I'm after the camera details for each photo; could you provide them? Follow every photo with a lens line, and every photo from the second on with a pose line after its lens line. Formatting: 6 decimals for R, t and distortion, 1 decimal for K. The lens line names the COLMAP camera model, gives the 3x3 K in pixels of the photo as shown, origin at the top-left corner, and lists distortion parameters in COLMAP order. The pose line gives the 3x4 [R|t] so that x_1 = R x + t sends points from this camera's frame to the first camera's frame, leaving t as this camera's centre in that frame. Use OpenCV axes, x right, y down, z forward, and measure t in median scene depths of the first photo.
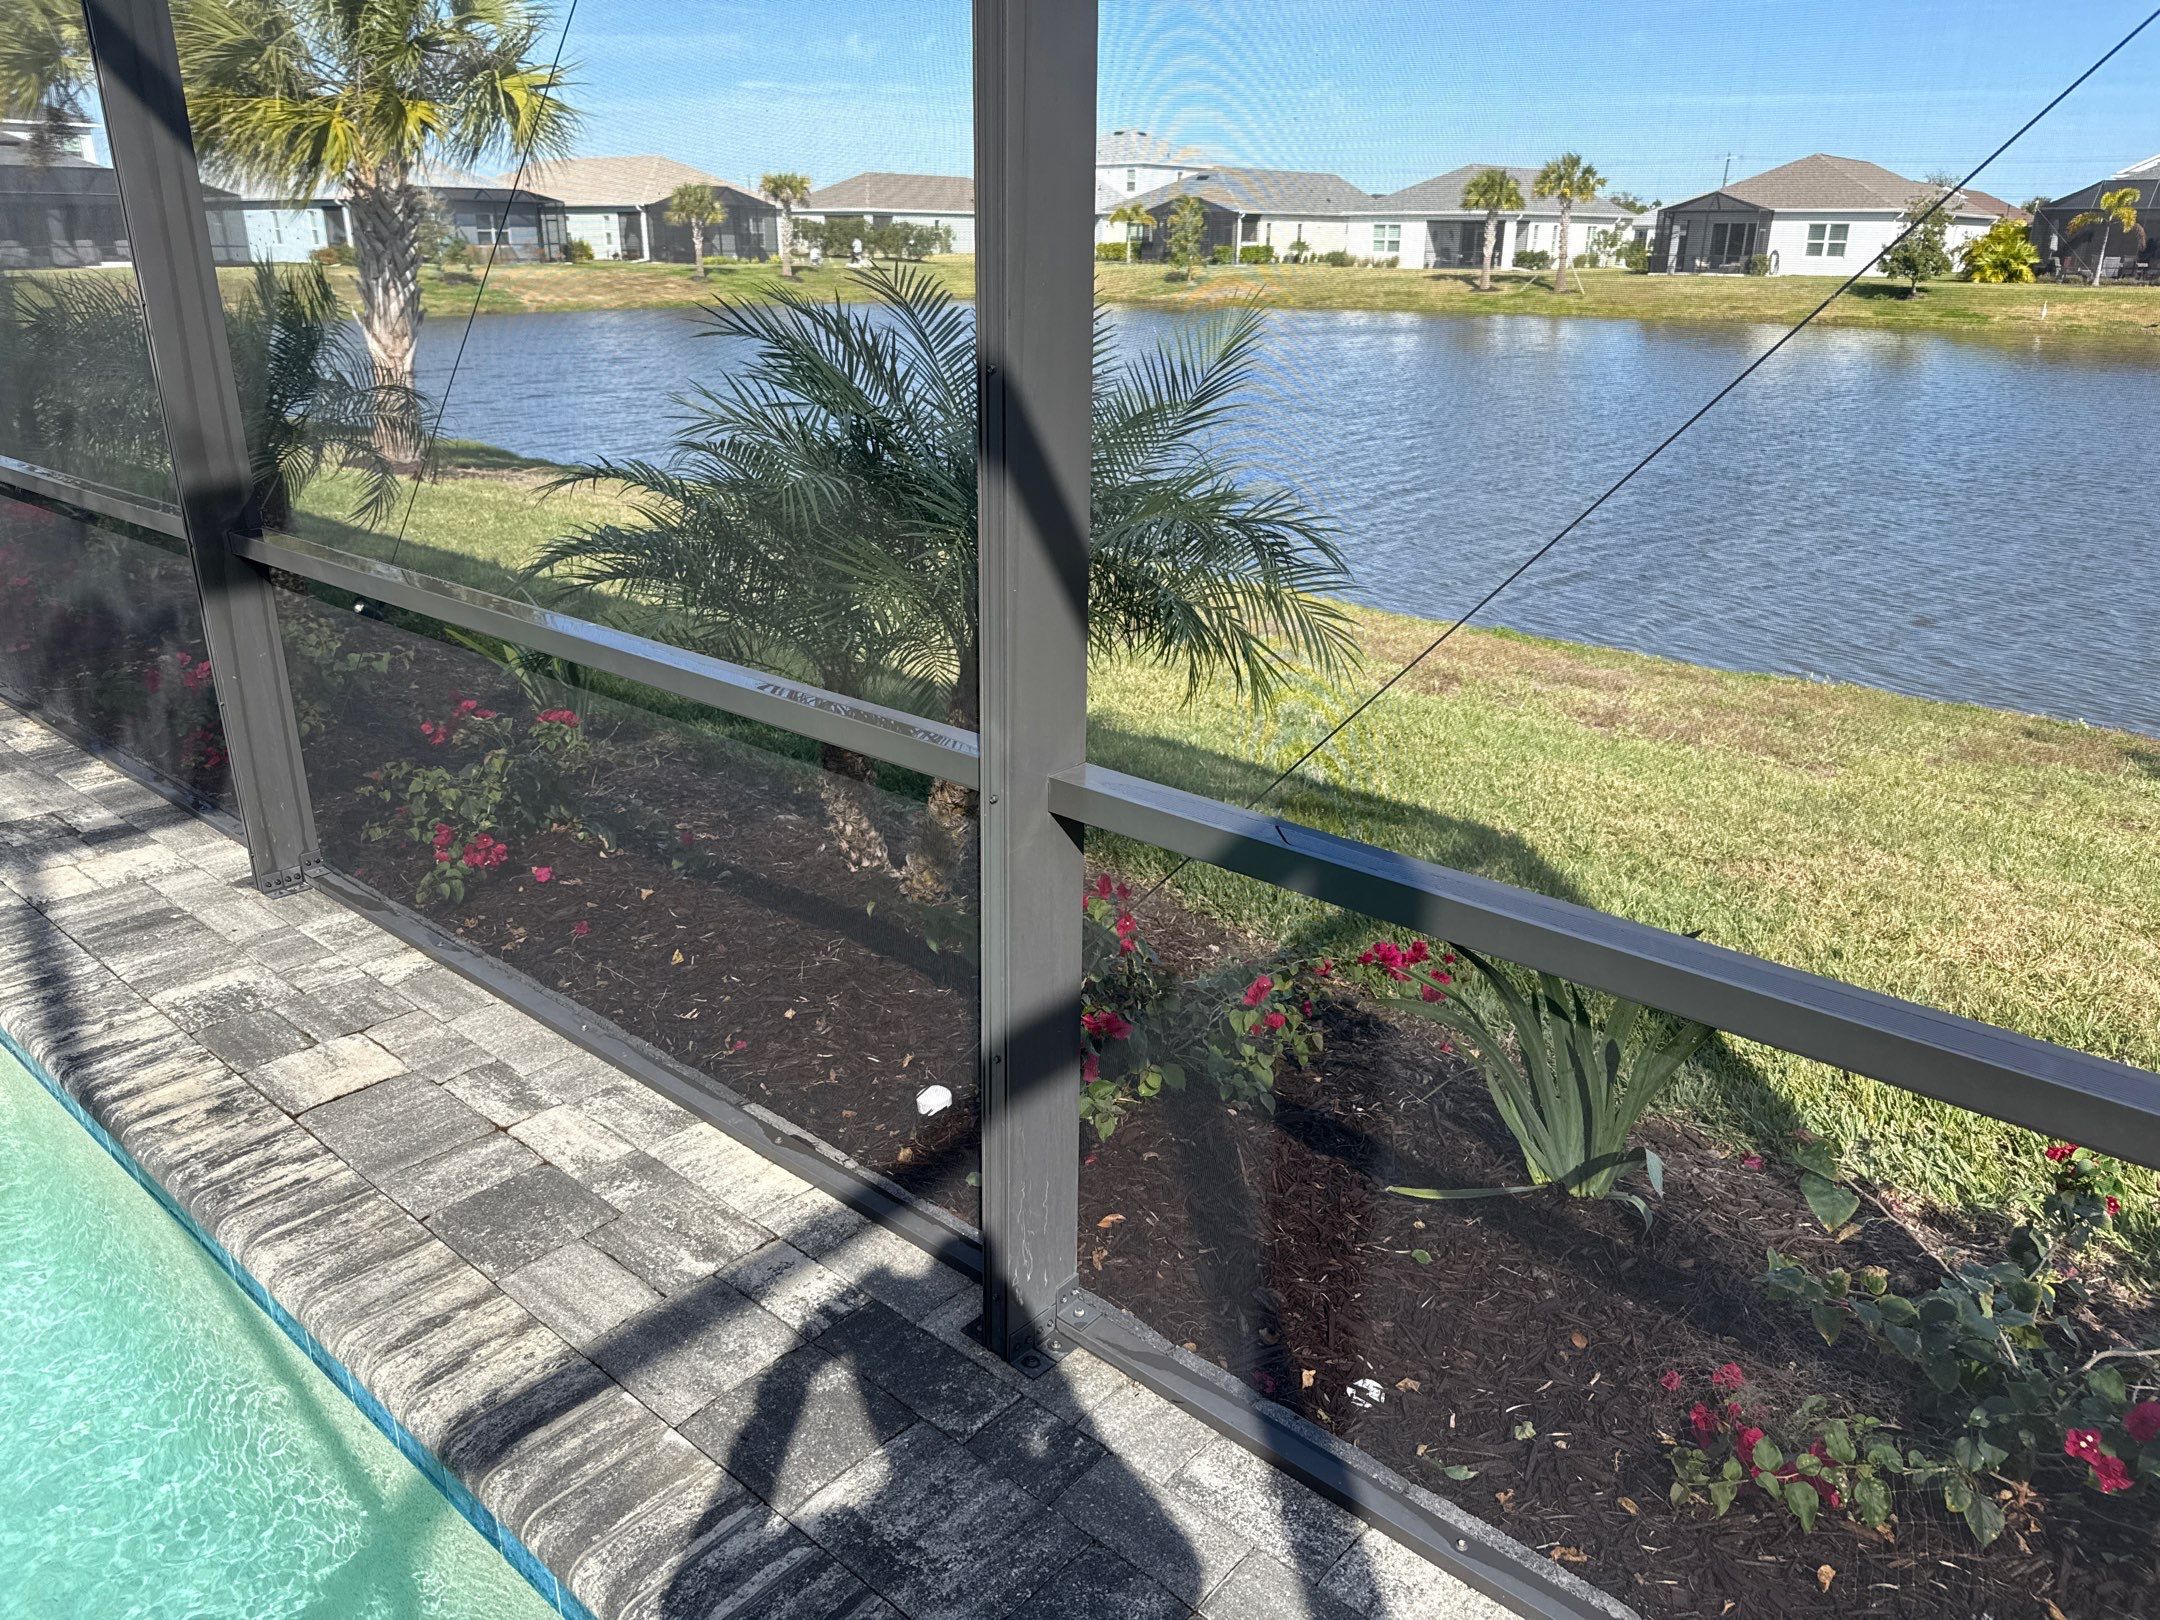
lens RADIAL K [[1505.5, 0, 1089.2], [0, 1505.5, 796.6], [0, 0, 1]] dist [0.021356, -0.043181]
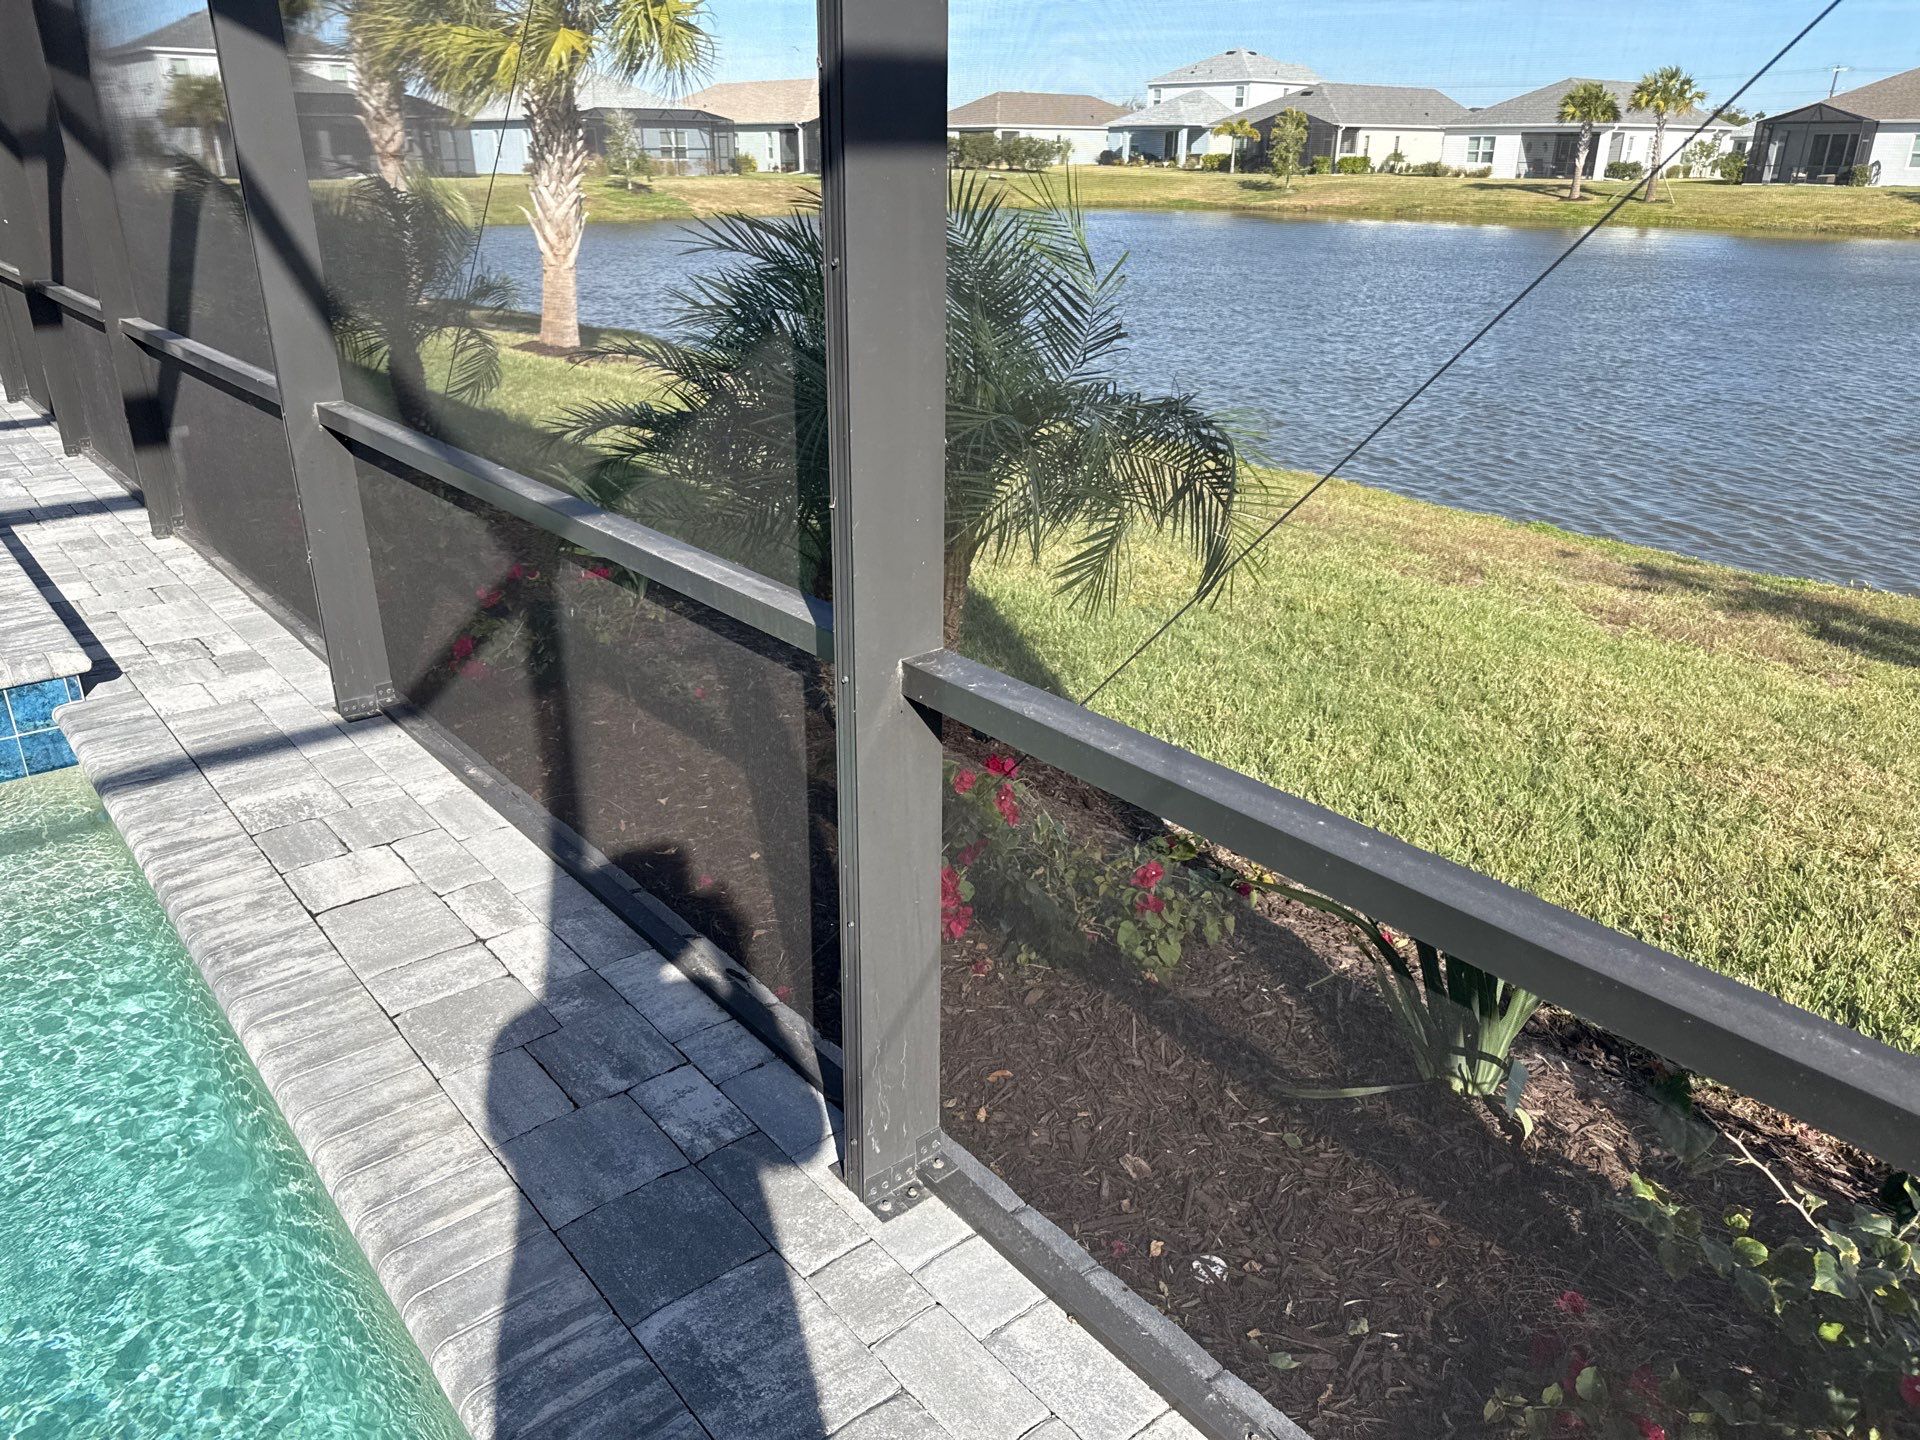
lens RADIAL K [[1338.2, 0, 990.8], [0, 1338.2, 703.5], [0, 0, 1]] dist [0.021356, -0.043181]
pose [[0.987661, 0.055576, -0.146417, 0.086260], [-0.050448, 0.997984, 0.038508, -0.009989], [0.148262, -0.030646, 0.988473, 0.050631]]
